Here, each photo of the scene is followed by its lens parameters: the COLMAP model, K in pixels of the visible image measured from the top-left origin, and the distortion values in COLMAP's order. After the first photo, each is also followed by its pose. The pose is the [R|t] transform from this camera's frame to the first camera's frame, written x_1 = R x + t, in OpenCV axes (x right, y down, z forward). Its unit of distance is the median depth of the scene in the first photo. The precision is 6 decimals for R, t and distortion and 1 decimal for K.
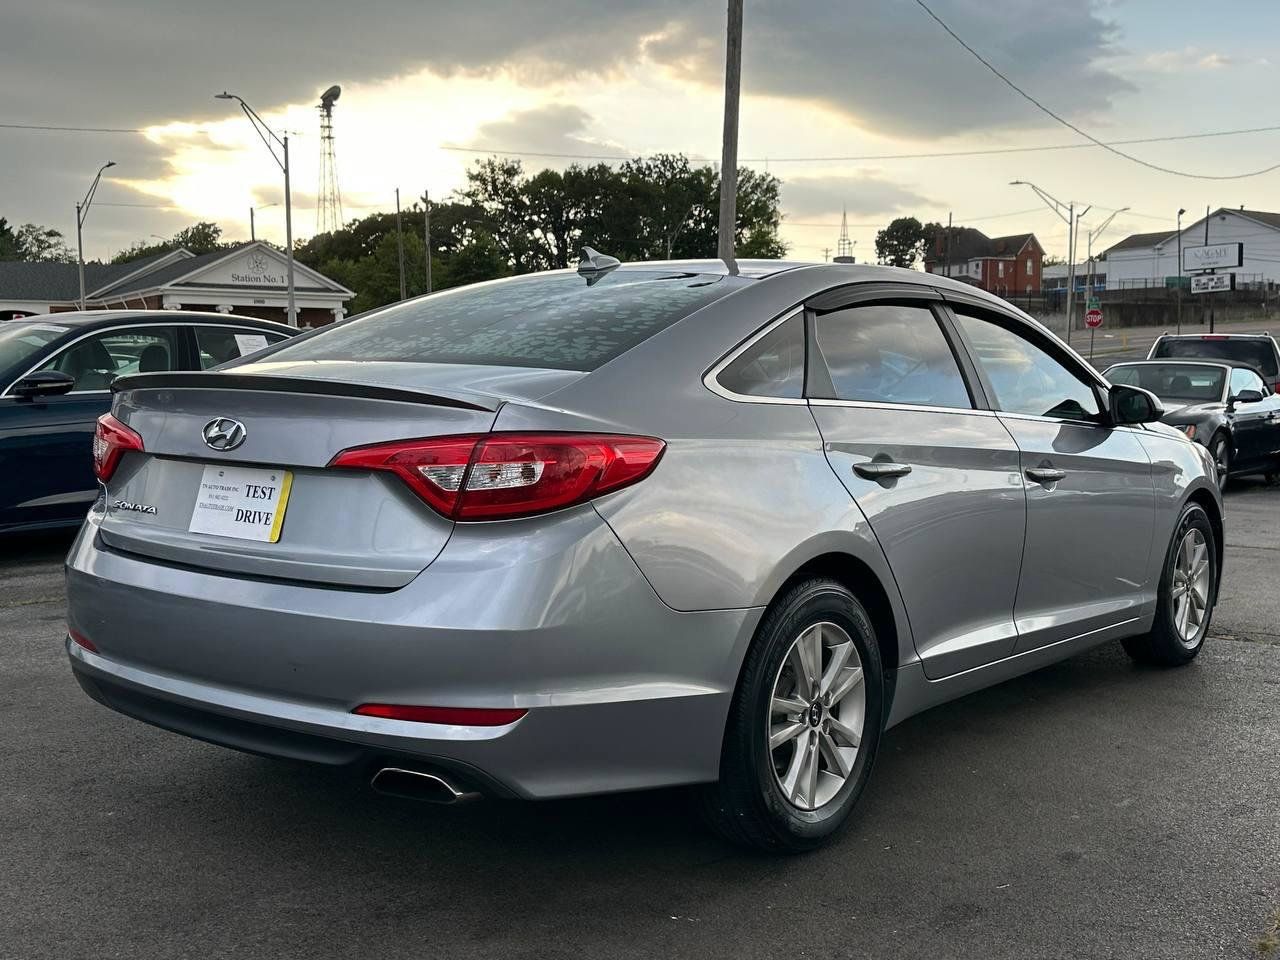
lens RADIAL K [[1348.1, 0, 635.6], [0, 1348.1, 496.6], [0, 0, 1]] dist [0.168517, -0.296067]
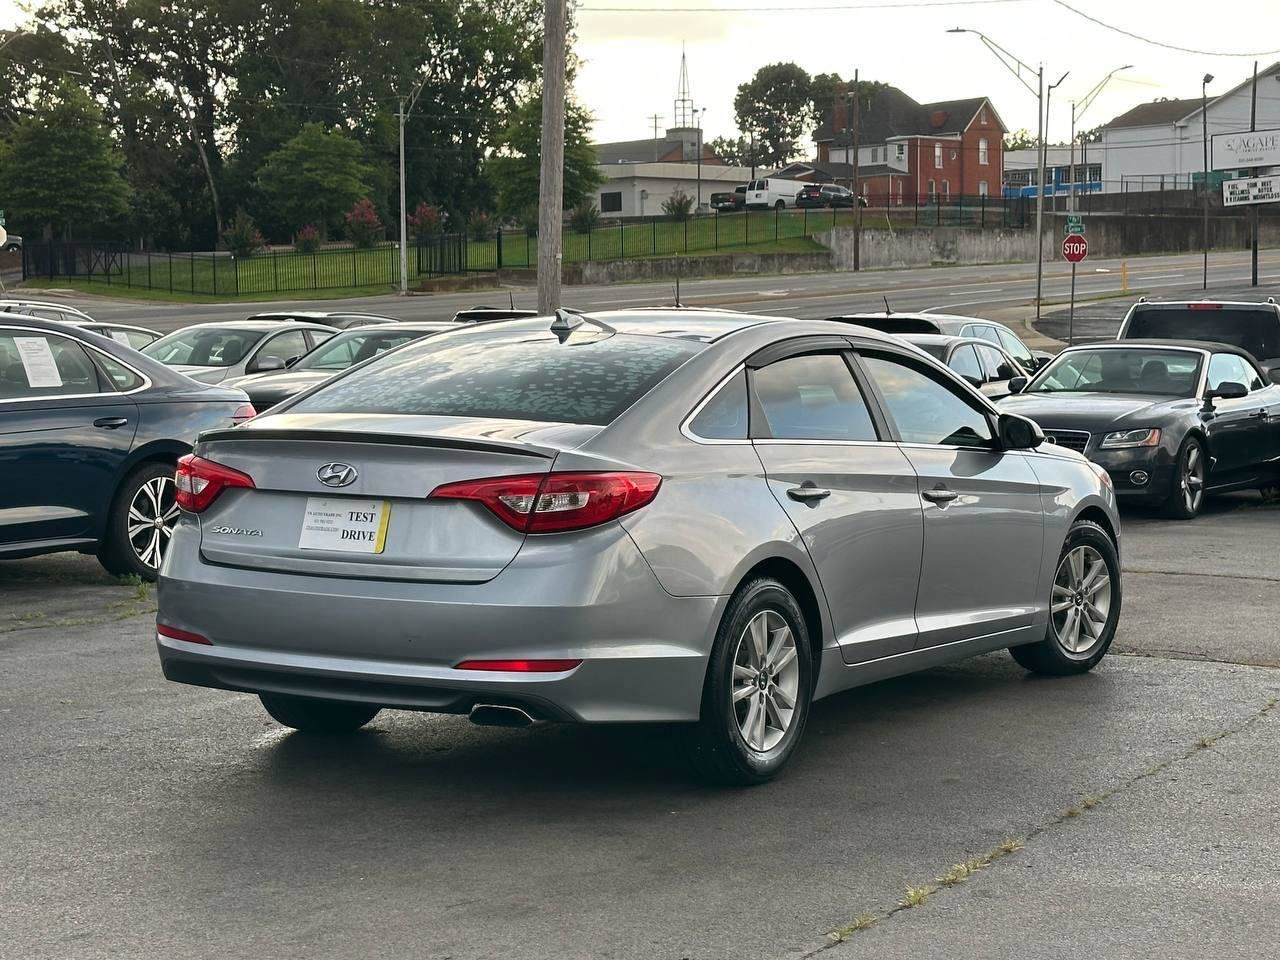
lens RADIAL K [[2392.9, 0, 640.0], [0, 2392.9, 480.0], [0, 0, 1]] dist [0.217657, -0.074944]
pose [[0.990944, -0.011656, 0.133770, -0.197696], [0.014753, 0.999645, -0.022183, 0.010560], [-0.133464, 0.023956, 0.990764, -0.867053]]
